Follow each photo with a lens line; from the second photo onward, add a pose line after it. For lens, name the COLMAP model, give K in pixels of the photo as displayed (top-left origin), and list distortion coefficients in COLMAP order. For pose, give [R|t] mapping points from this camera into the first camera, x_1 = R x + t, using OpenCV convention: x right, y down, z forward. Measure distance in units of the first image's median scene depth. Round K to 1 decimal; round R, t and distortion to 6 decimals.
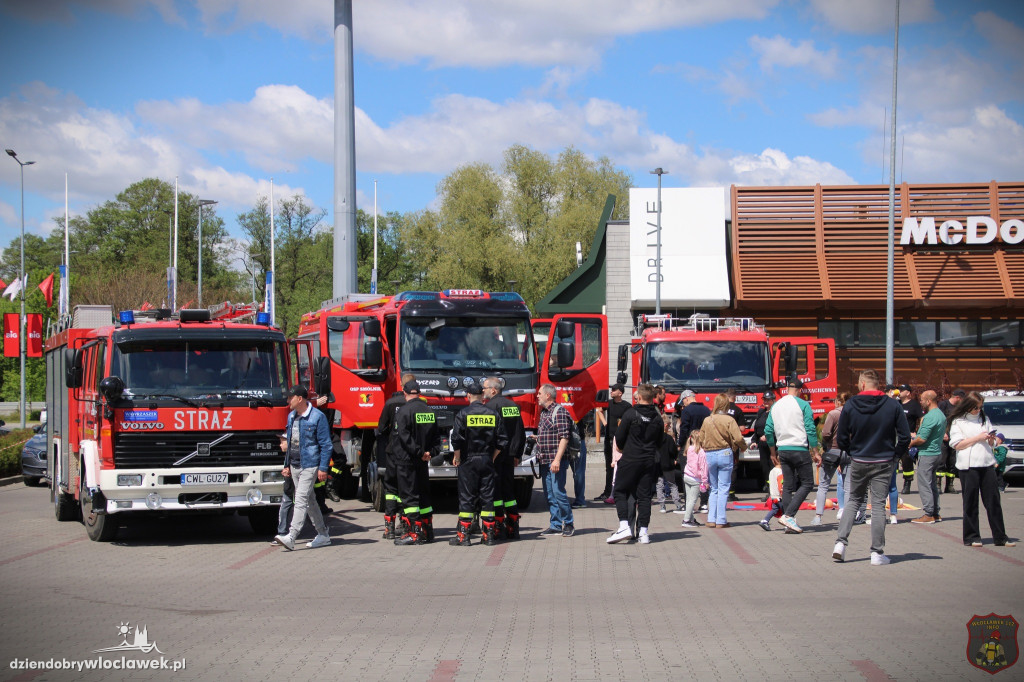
lens RADIAL K [[1823.4, 0, 543.6], [0, 1823.4, 355.5], [0, 0, 1]] dist [0.291061, 0.000000]
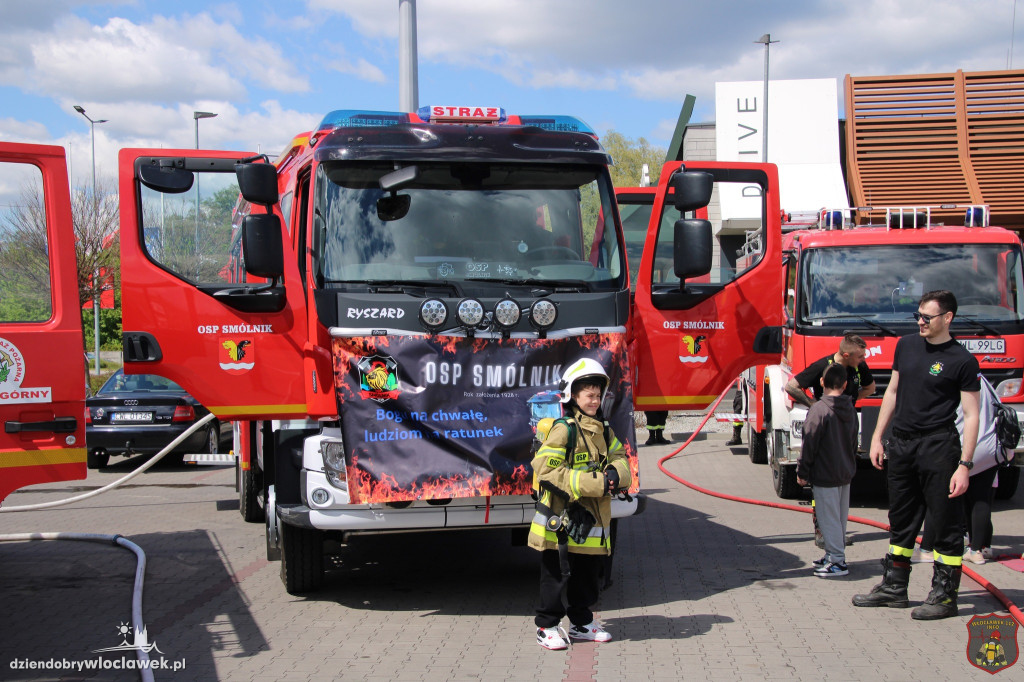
lens RADIAL K [[1387.2, 0, 511.8], [0, 1387.2, 376.1], [0, 0, 1]] dist [0.193800, 0.000000]
pose [[0.998366, -0.005077, -0.056917, -0.010259], [0.007602, 0.998992, 0.044239, 0.012309], [0.056635, -0.044599, 0.997398, 0.537721]]
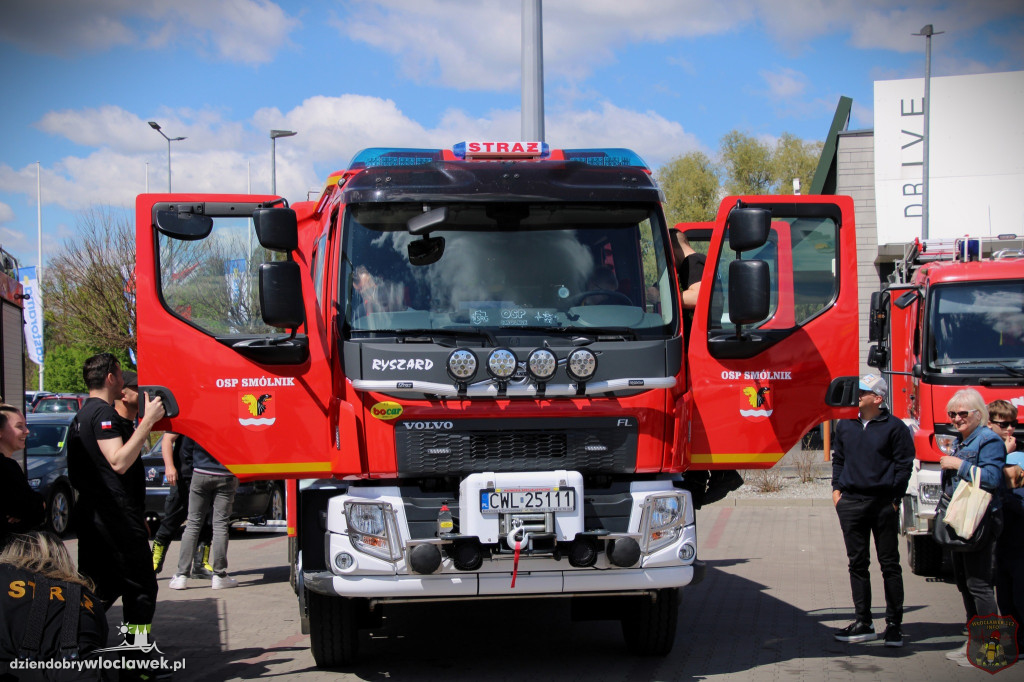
lens RADIAL K [[1677.6, 0, 508.6], [0, 1677.6, 384.7], [0, 0, 1]] dist [0.282270, 0.000000]
pose [[0.988351, -0.010333, -0.151843, 0.012998], [0.012940, 0.999785, 0.016194, 0.010828], [0.151643, -0.017970, 0.988272, 0.507778]]
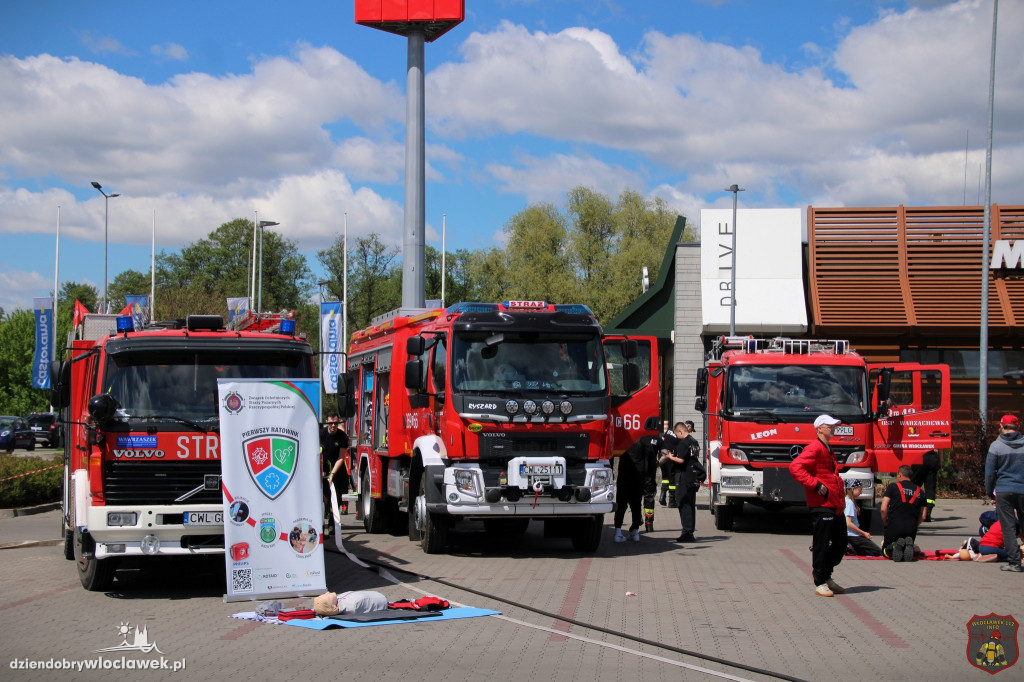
lens RADIAL K [[1677.6, 0, 505.9], [0, 1677.6, 347.4], [0, 0, 1]] dist [0.282270, 0.000000]
pose [[0.998348, 0.008554, -0.056812, -0.005782], [-0.009898, 0.999677, -0.023419, 0.004218], [0.056593, 0.023943, 0.998110, 0.157386]]
